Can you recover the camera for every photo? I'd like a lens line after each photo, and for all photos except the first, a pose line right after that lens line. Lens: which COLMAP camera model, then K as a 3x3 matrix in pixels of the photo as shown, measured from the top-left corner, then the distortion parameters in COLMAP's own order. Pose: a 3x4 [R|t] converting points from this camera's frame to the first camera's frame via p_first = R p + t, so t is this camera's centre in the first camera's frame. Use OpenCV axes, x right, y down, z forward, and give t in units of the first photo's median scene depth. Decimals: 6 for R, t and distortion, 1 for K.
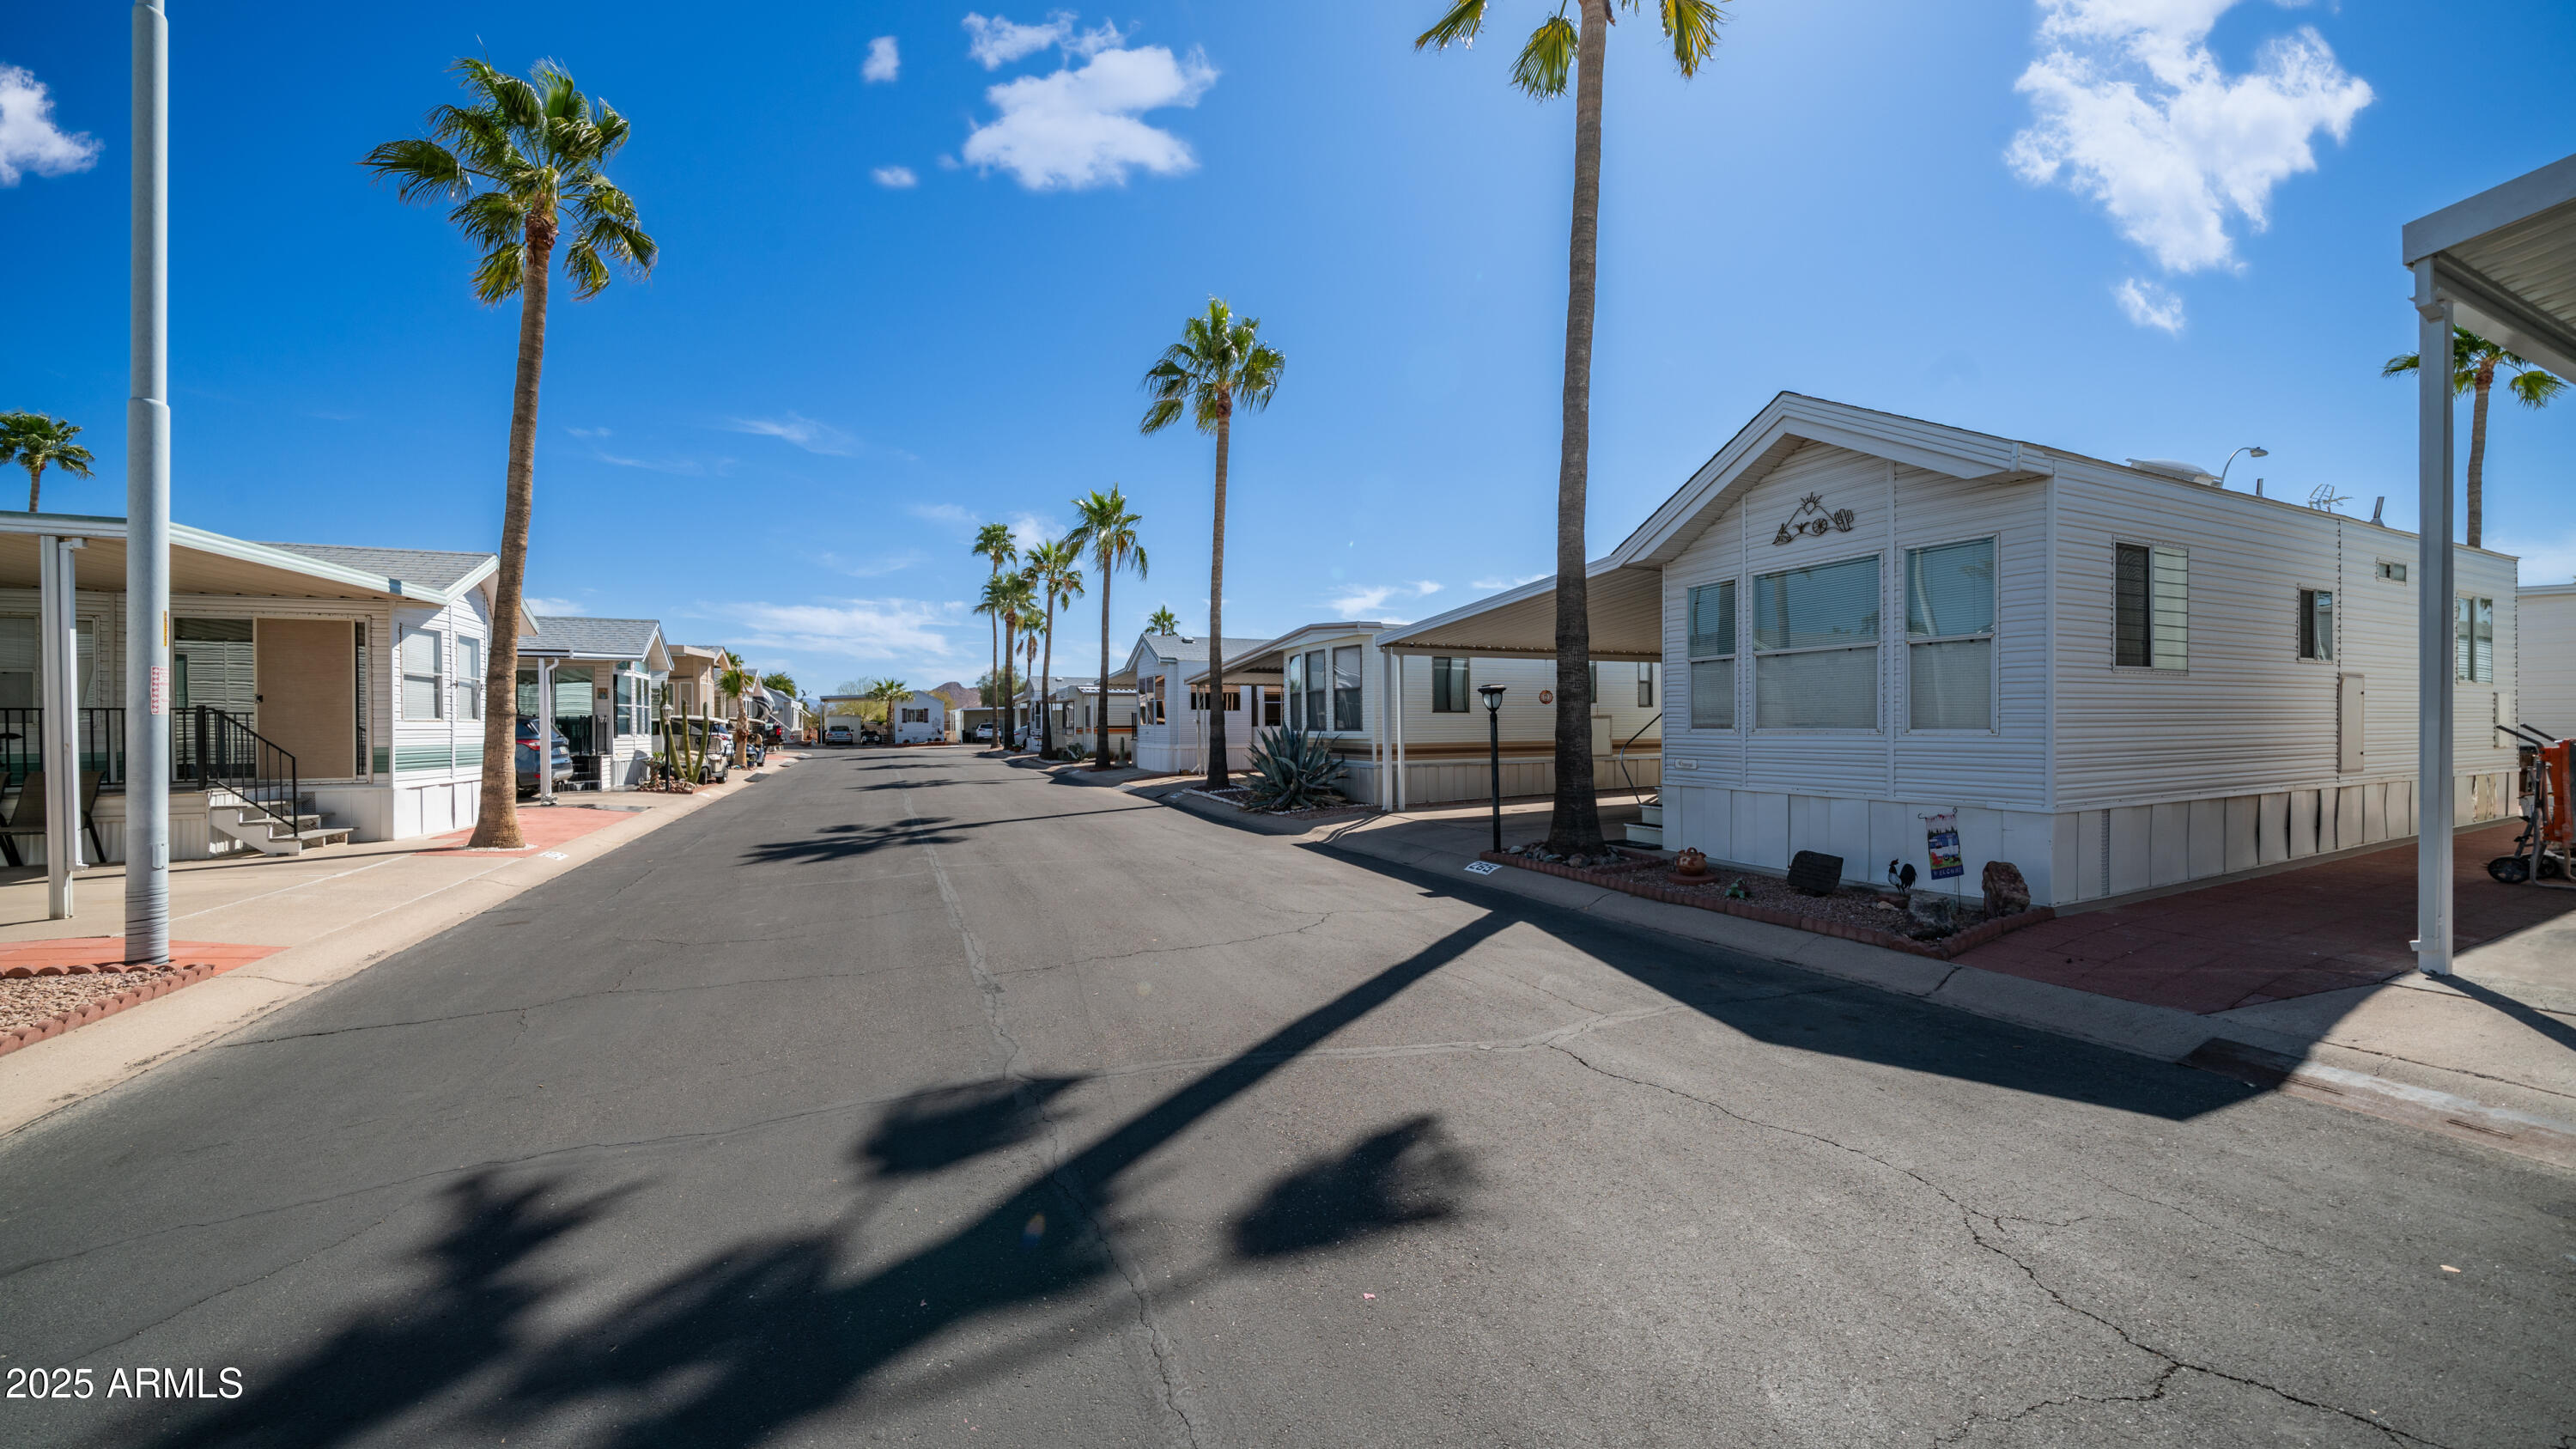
lens RADIAL K [[894.0, 0, 1273.6], [0, 894.0, 732.9], [0, 0, 1]] dist [-0.009733, 0.000734]
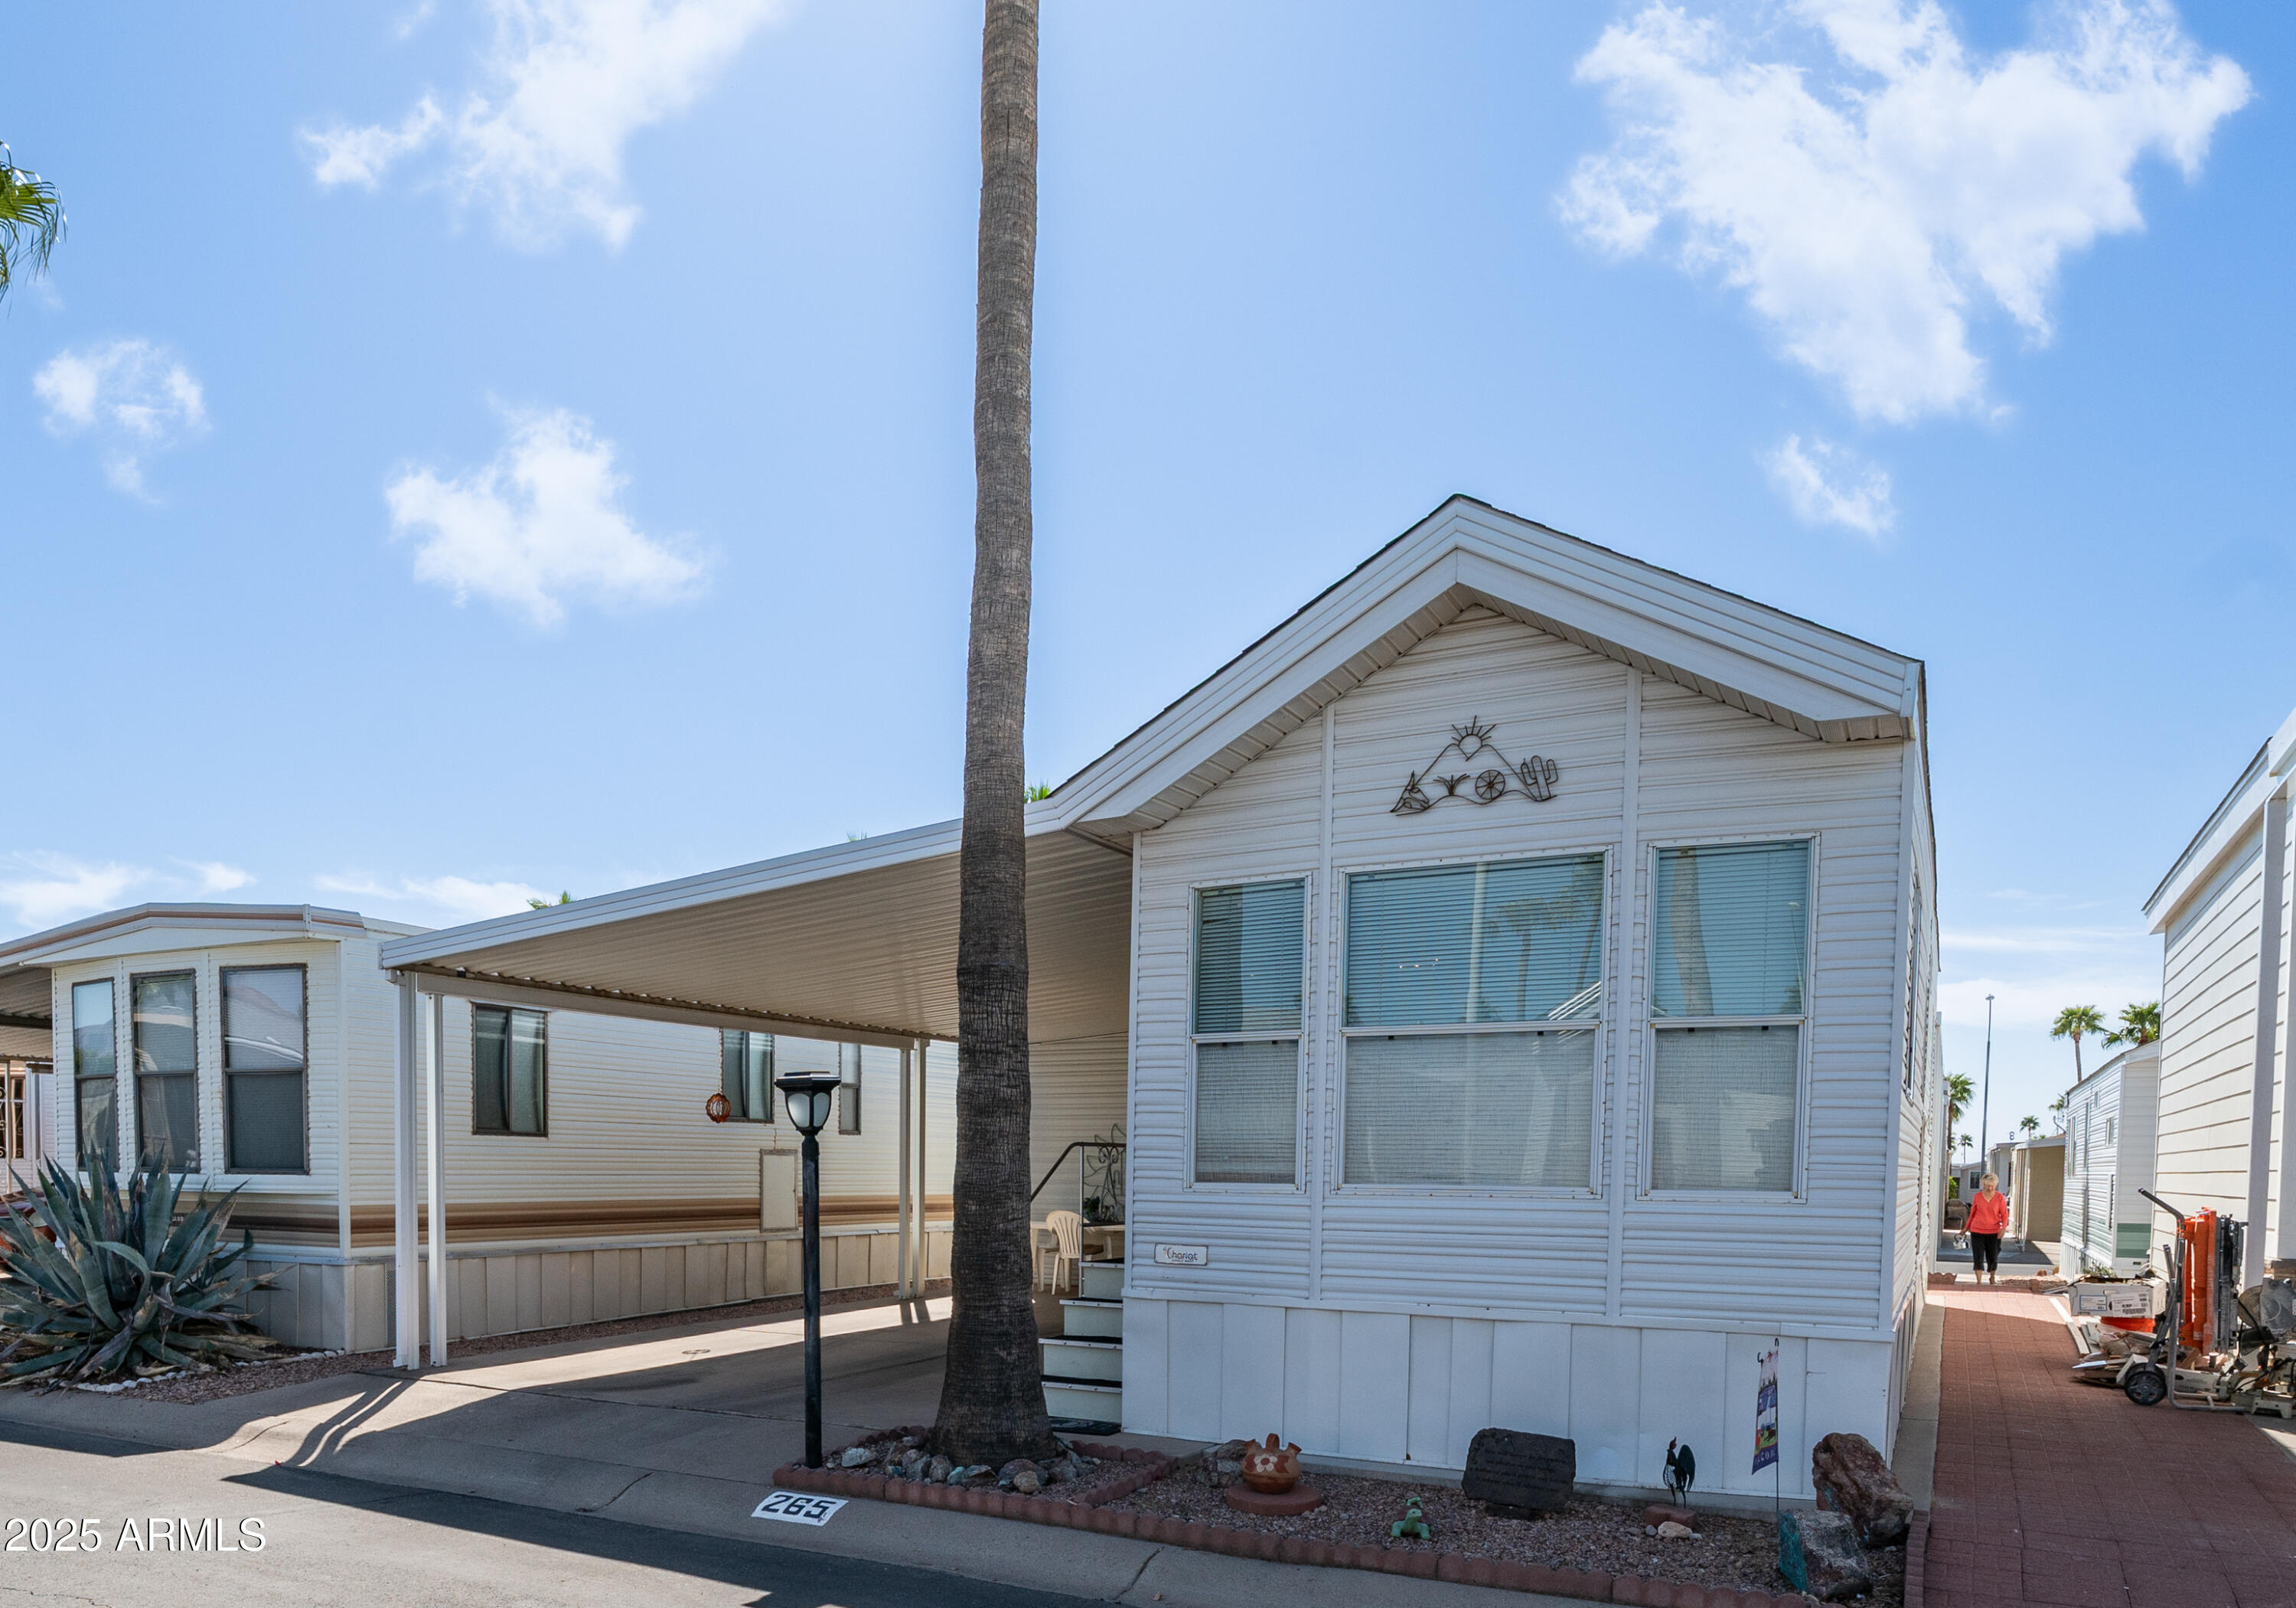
lens RADIAL K [[1644.1, 0, 989.9], [0, 1644.1, 1261.5], [0, 0, 1]] dist [-0.003925, 0.010876]
pose [[0.816651, -0.017718, 0.576860, -0.137225], [-0.011462, 0.998834, 0.046904, -0.002072], [-0.577018, -0.044916, 0.815496, 0.329593]]
